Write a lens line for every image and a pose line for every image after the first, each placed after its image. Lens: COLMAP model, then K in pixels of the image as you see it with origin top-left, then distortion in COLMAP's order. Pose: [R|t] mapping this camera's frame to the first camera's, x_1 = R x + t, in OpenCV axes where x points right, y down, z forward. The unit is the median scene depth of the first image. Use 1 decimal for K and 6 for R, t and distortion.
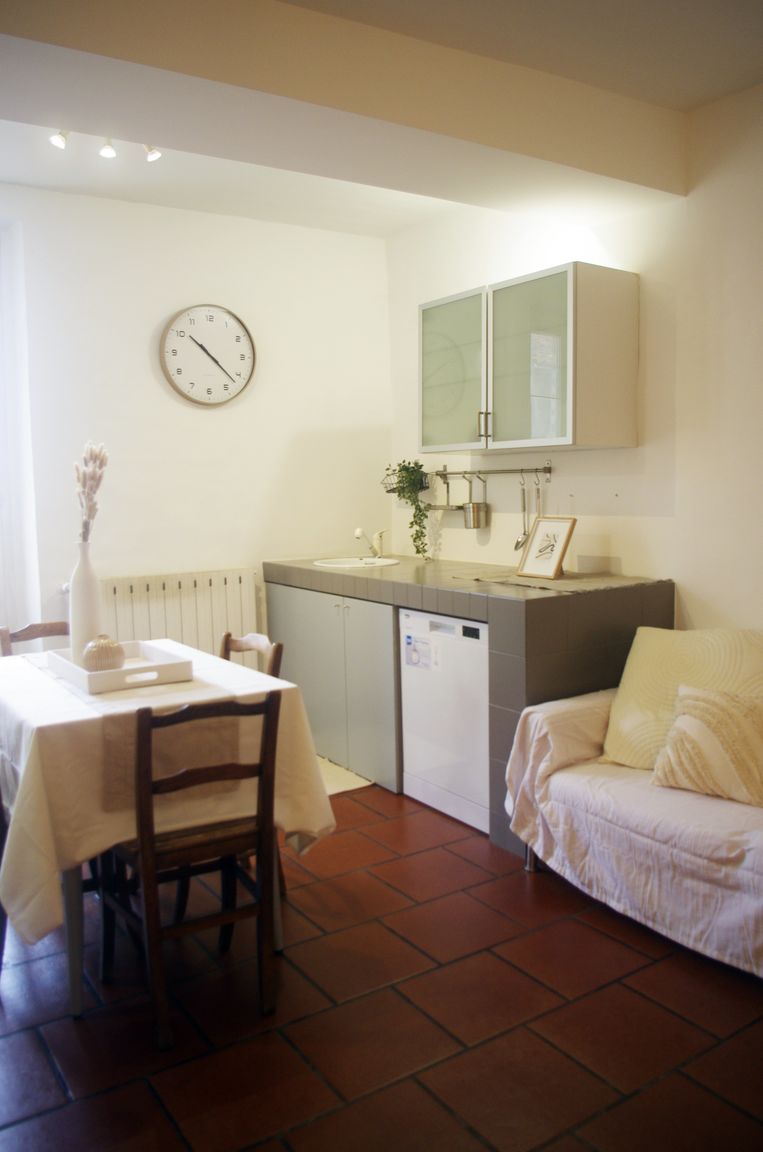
lens RADIAL K [[898.7, 0, 389.8], [0, 898.7, 560.0], [0, 0, 1]] dist [-0.070217, 0.002481]
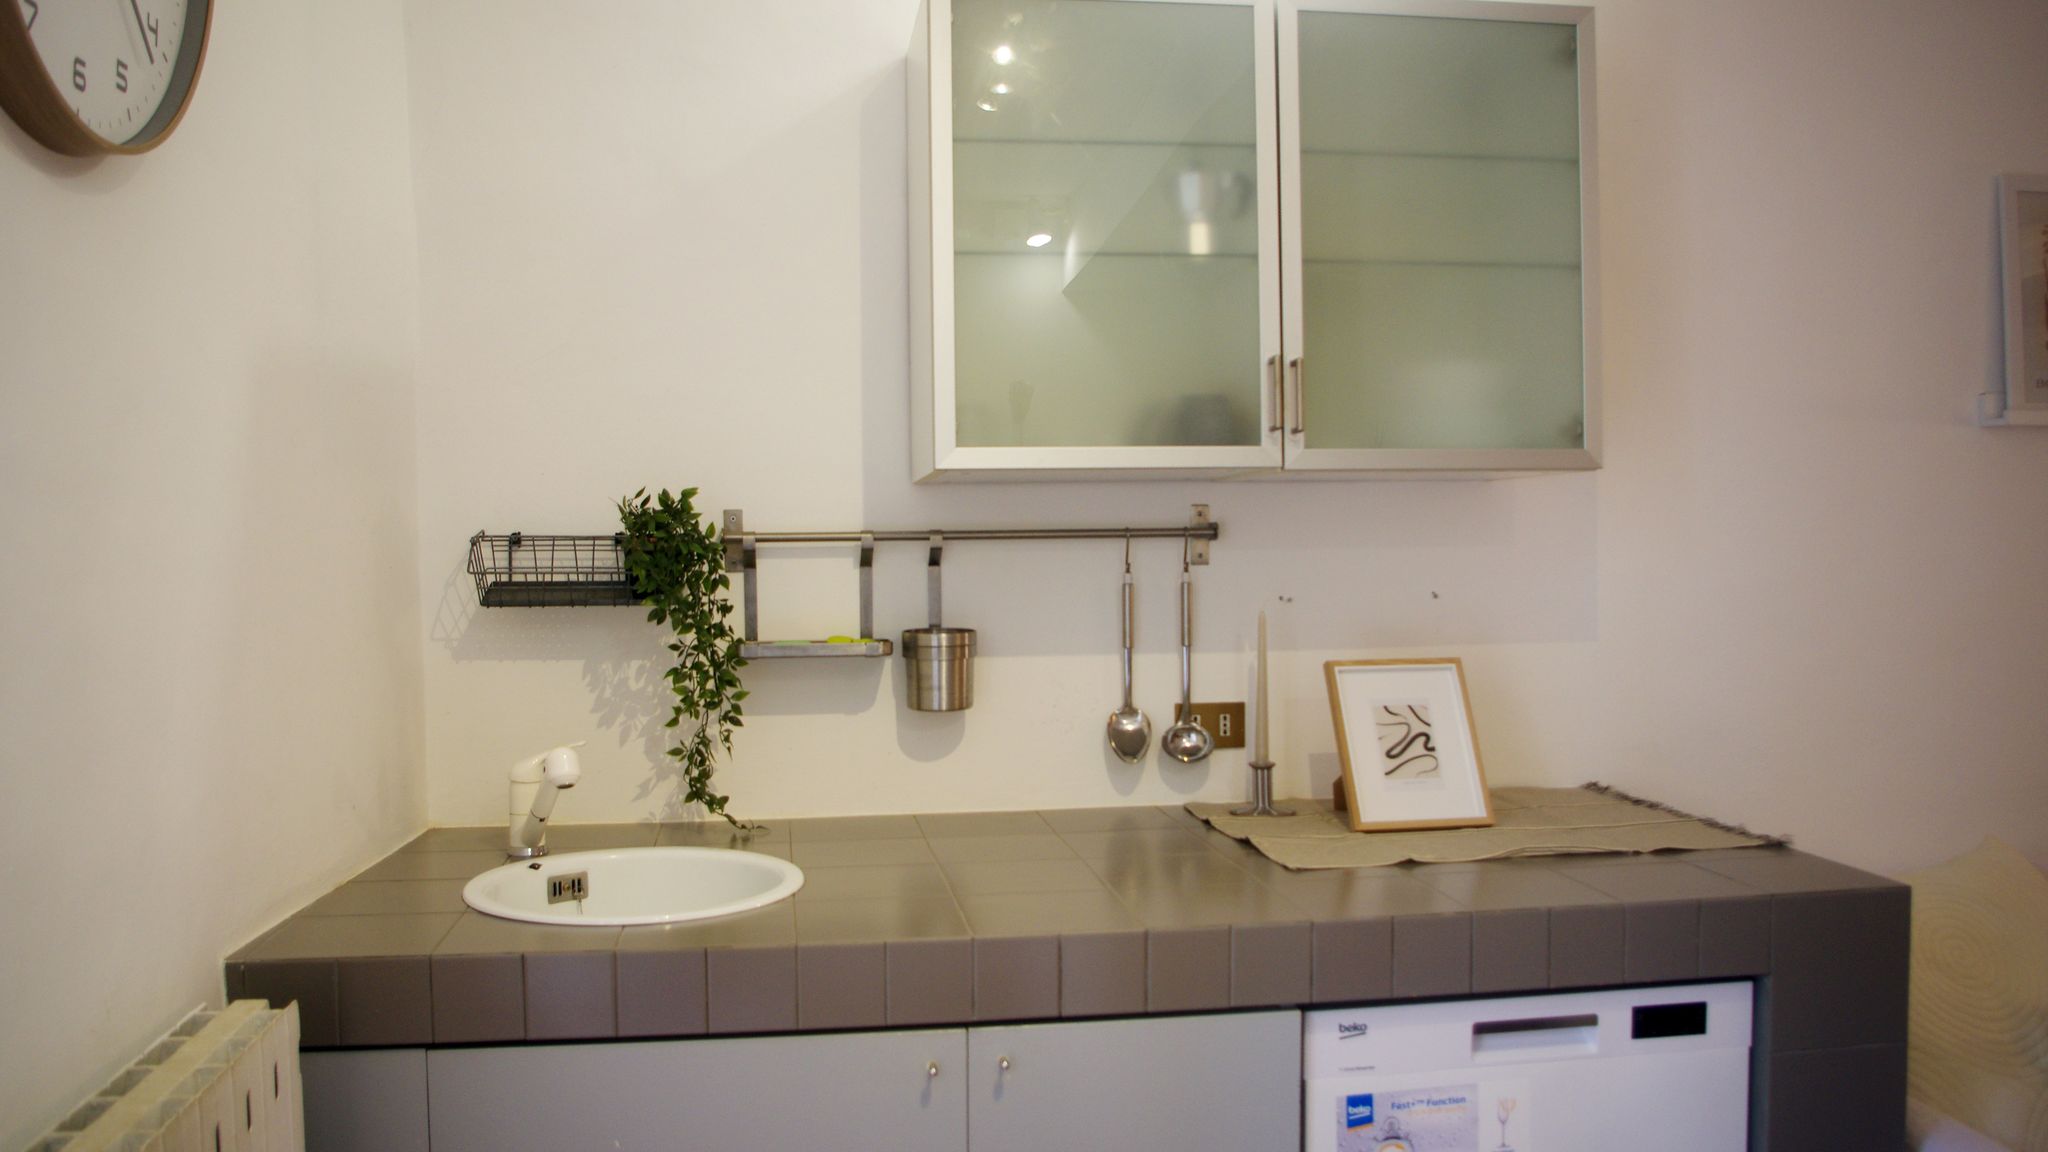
lens RADIAL K [[1647.8, 0, 1016.8], [0, 1647.8, 571.9], [0, 0, 1]] dist [-0.077208, 0.009210]
pose [[0.432884, -0.013991, 0.901341, -0.420308], [0.077833, 0.996726, -0.021909, -0.069102], [-0.898083, 0.079638, 0.432556, 0.717979]]
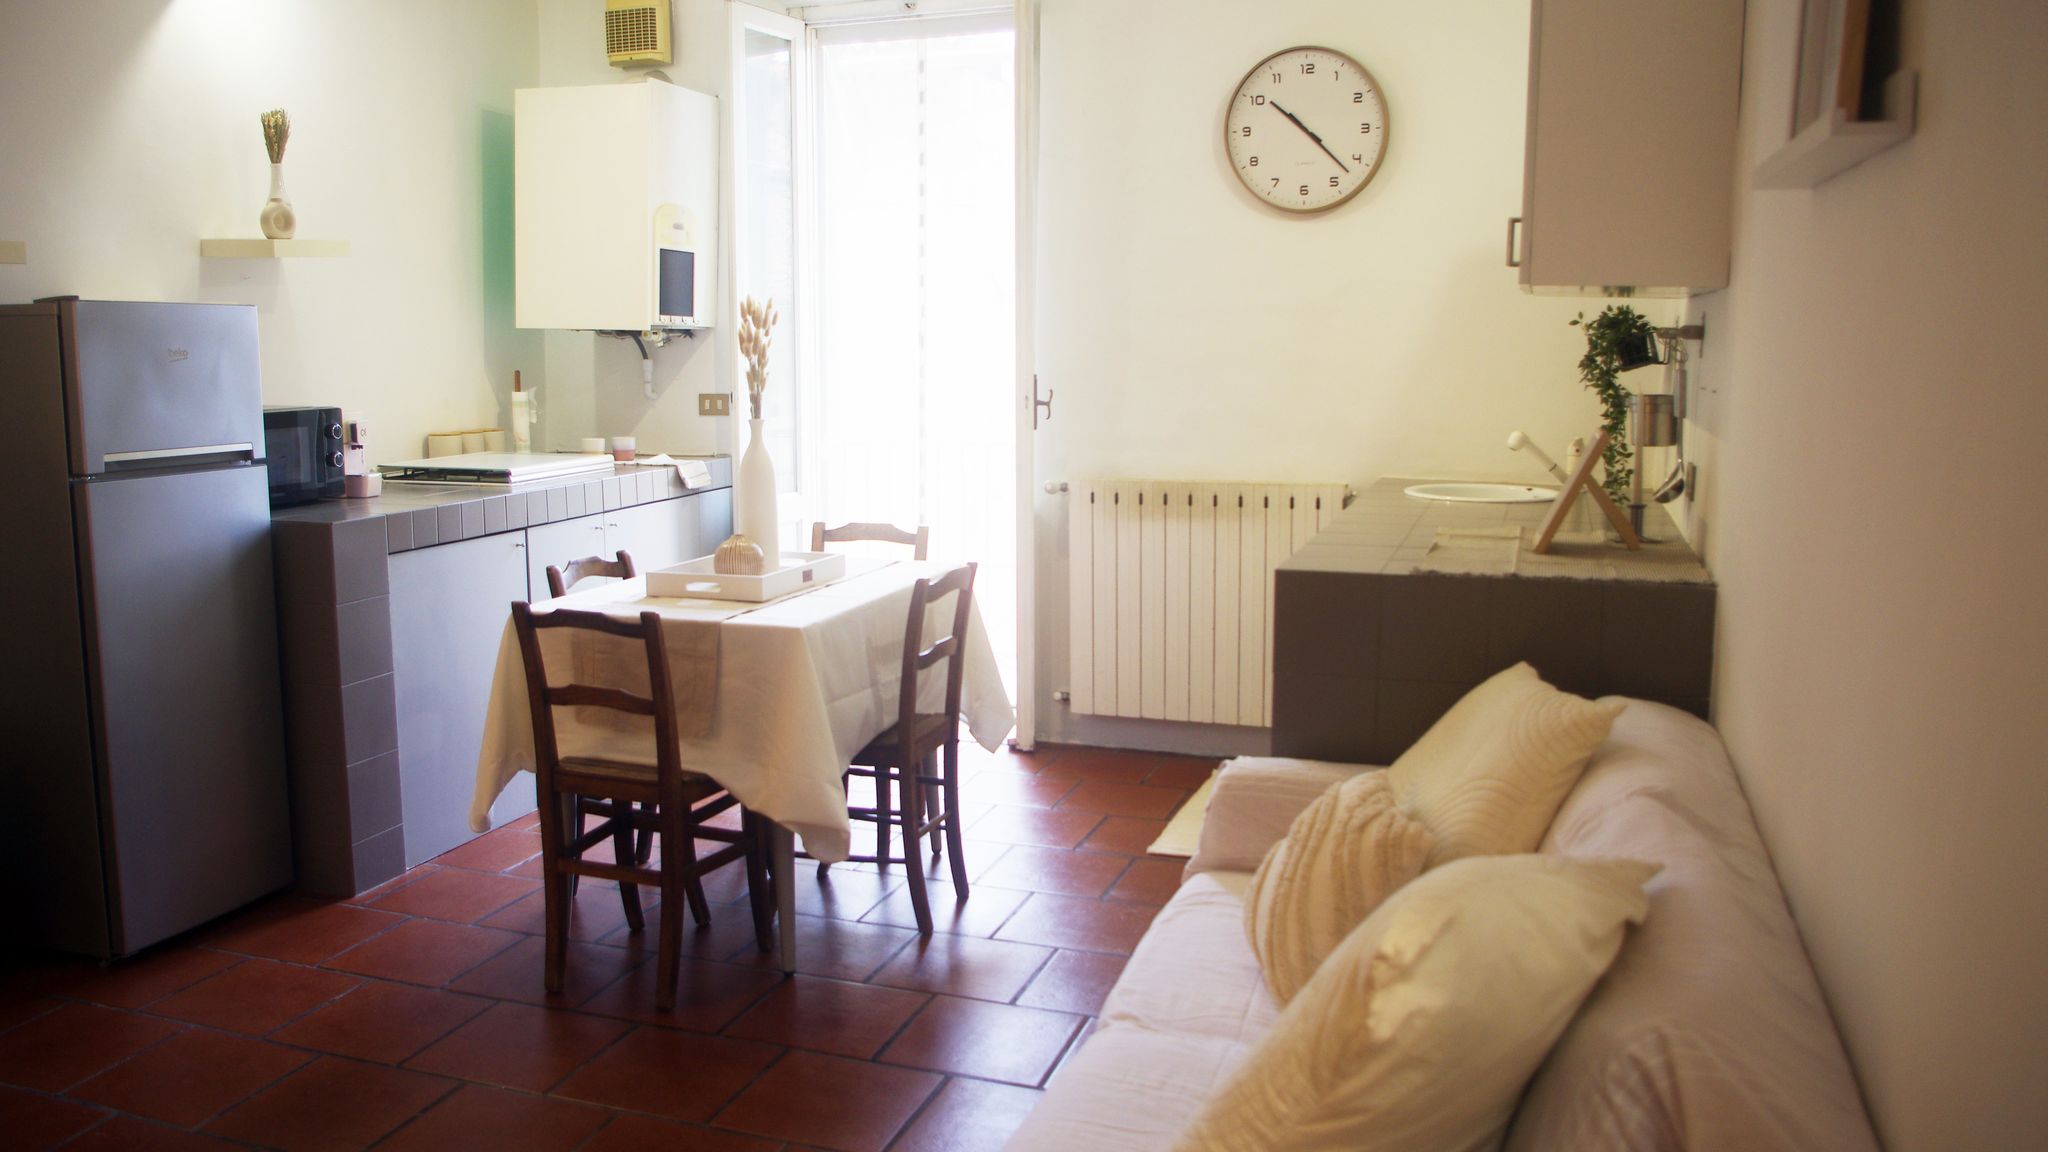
lens RADIAL K [[1588.9, 0, 1016.7], [0, 1588.9, 567.2], [0, 0, 1]] dist [-0.084812, 0.010755]
pose [[0.613750, 0.127742, -0.779098, 0.567613], [-0.074875, 0.991793, 0.103631, -0.031743], [0.785942, -0.005269, 0.618278, 0.186938]]
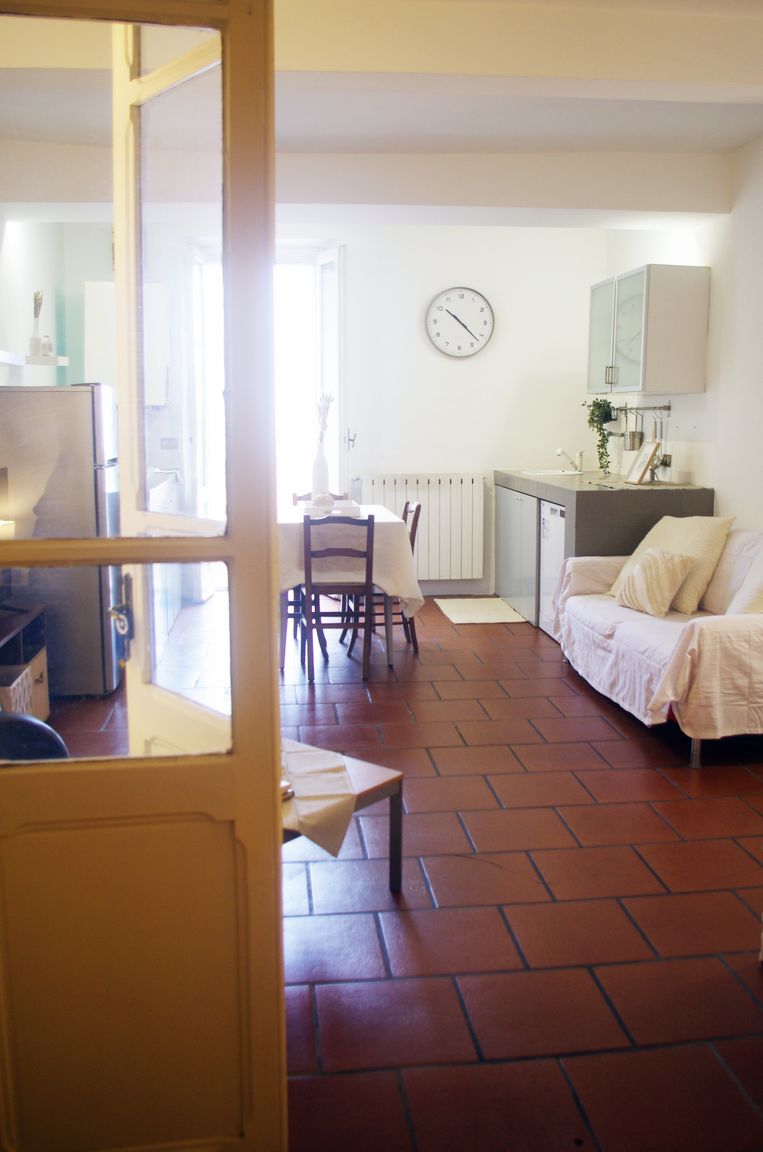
lens RADIAL K [[986.3, 0, 393.4], [0, 986.3, 552.6], [0, 0, 1]] dist [-0.088234, -0.000835]
pose [[0.891128, 0.080504, -0.446552, 0.445725], [-0.055037, 0.996046, 0.069735, 0.034472], [0.450401, -0.037566, 0.892036, -0.474345]]
